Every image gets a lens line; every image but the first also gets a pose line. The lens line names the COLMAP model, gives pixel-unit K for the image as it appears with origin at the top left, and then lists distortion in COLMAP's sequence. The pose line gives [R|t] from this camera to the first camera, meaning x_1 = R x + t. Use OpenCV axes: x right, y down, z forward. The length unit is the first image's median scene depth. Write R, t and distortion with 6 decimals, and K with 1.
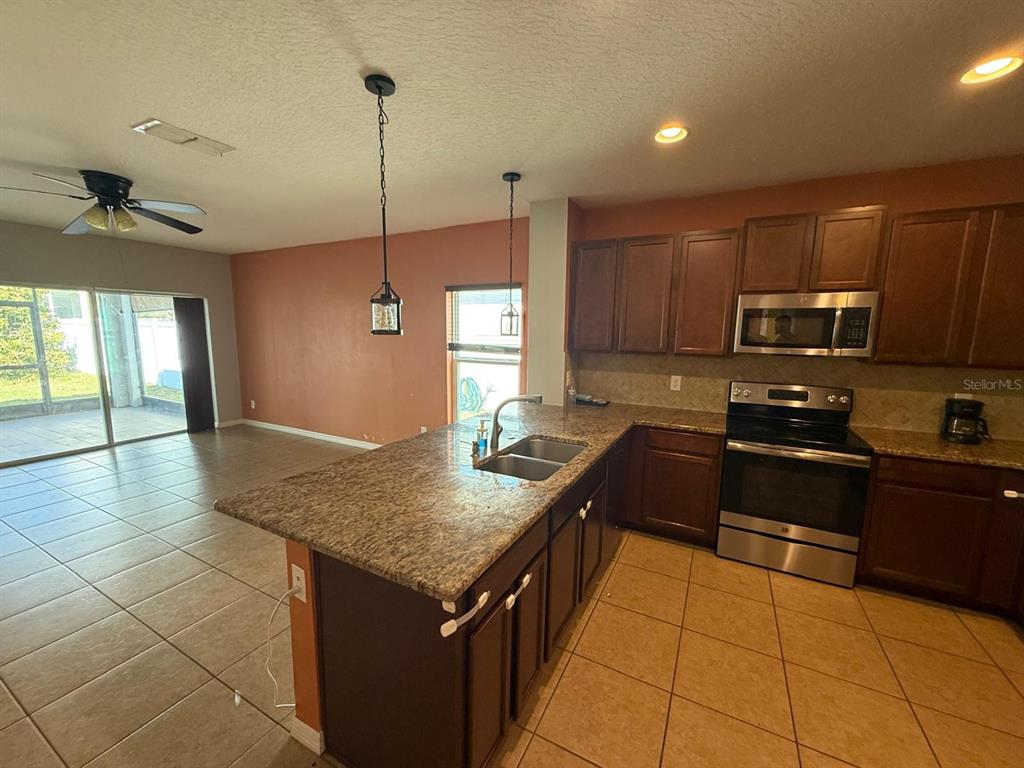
lens RADIAL K [[407.9, 0, 510.0], [0, 407.9, 386.4], [0, 0, 1]] dist [0.000272, 0.000226]
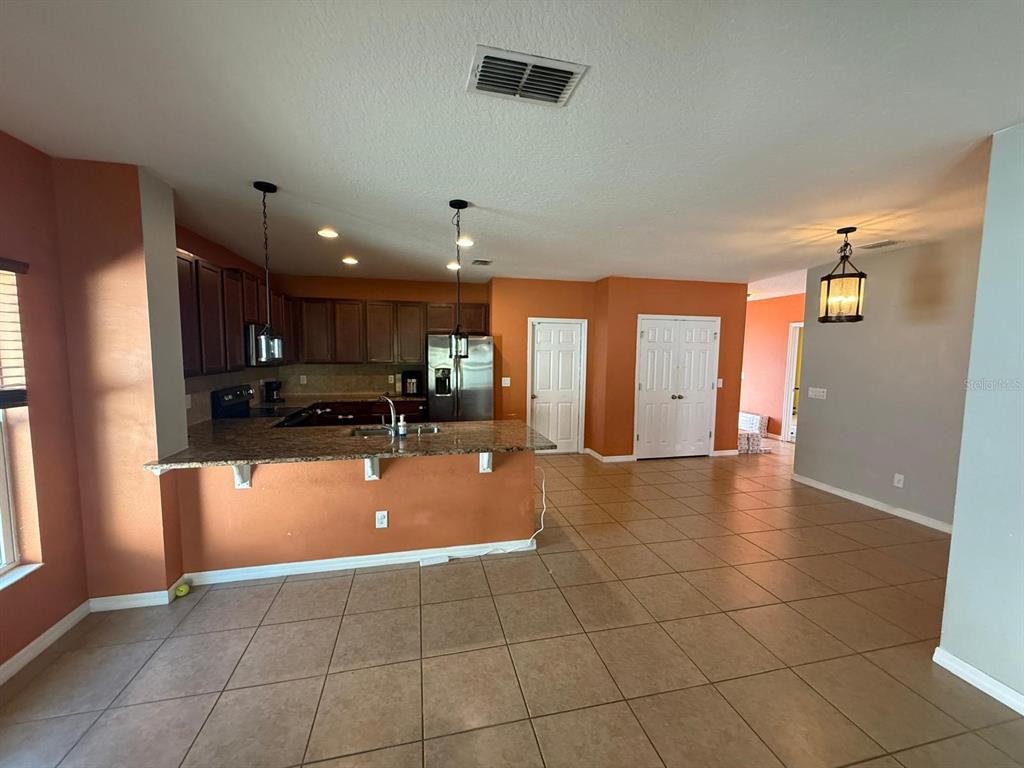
lens RADIAL K [[407.9, 0, 509.5], [0, 407.9, 384.2], [0, 0, 1]] dist [0.000272, 0.000226]
pose [[-0.653970, -0.082935, 0.751960, -1.051858], [0.090183, 0.978339, 0.186333, -0.200861], [-0.751126, 0.189670, -0.632325, 1.233258]]
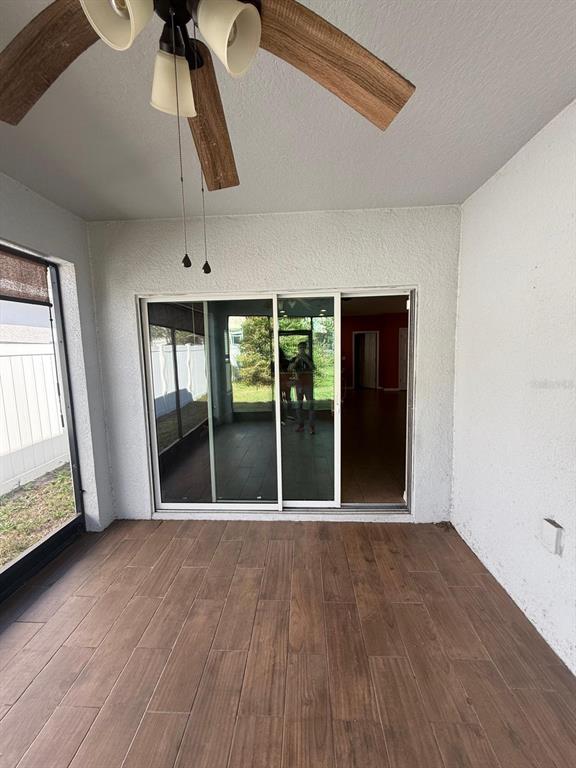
lens RADIAL K [[305.9, 0, 287.3], [0, 305.9, 385.1], [0, 0, 1]] dist [0.000272, 0.000226]
pose [[-0.414717, -0.110190, 0.903254, -2.617916], [0.143597, 0.972278, 0.184541, -0.298605], [-0.898549, 0.206237, -0.387397, 2.075279]]
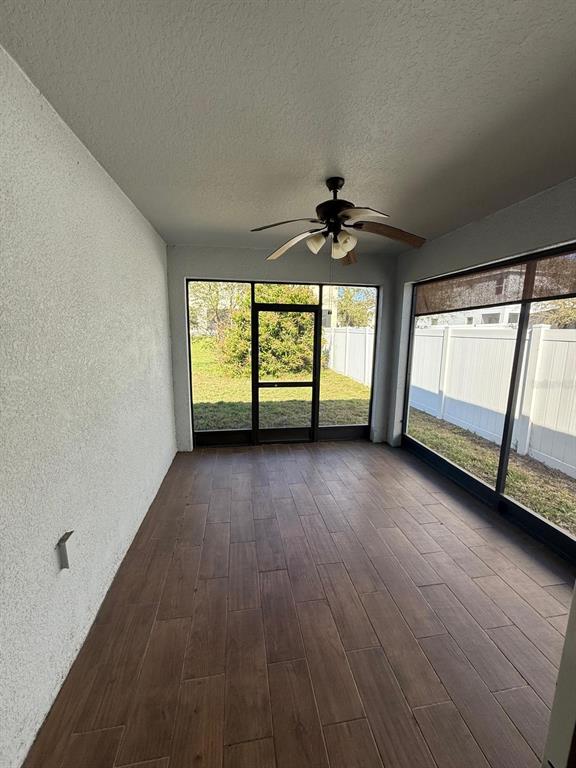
lens RADIAL K [[305.9, 0, 285.4], [0, 305.9, 382.8], [0, 0, 1]] dist [0.000272, 0.000226]
pose [[0.598520, 0.131849, -0.790183, -1.771200], [-0.117862, 0.990122, 0.075936, -0.232235], [0.792390, 0.047683, 0.608148, 1.468686]]
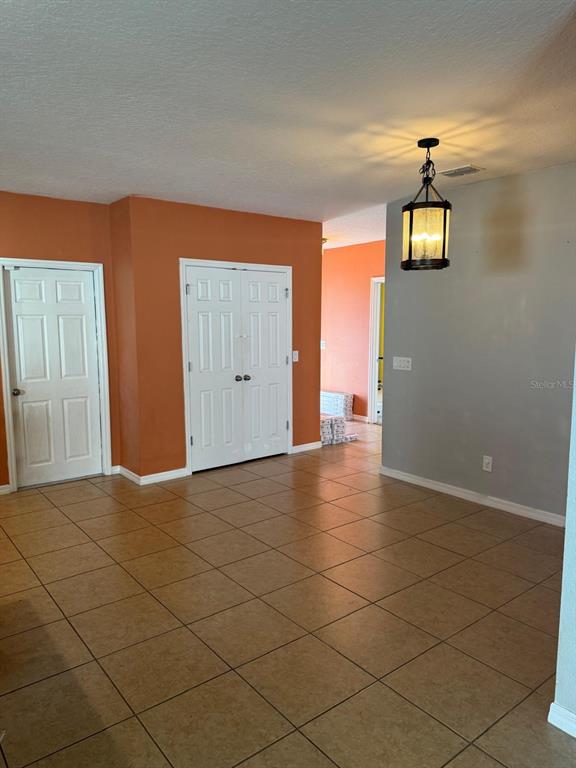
lens RADIAL K [[538.8, 0, 290.8], [0, 538.8, 388.0], [0, 0, 1]] dist [0.037865, -0.041760]
pose [[-0.918190, -0.059142, 0.391702, -0.980628], [0.050156, 0.963479, 0.263044, -0.142113], [-0.392953, 0.261171, -0.881690, 0.945950]]
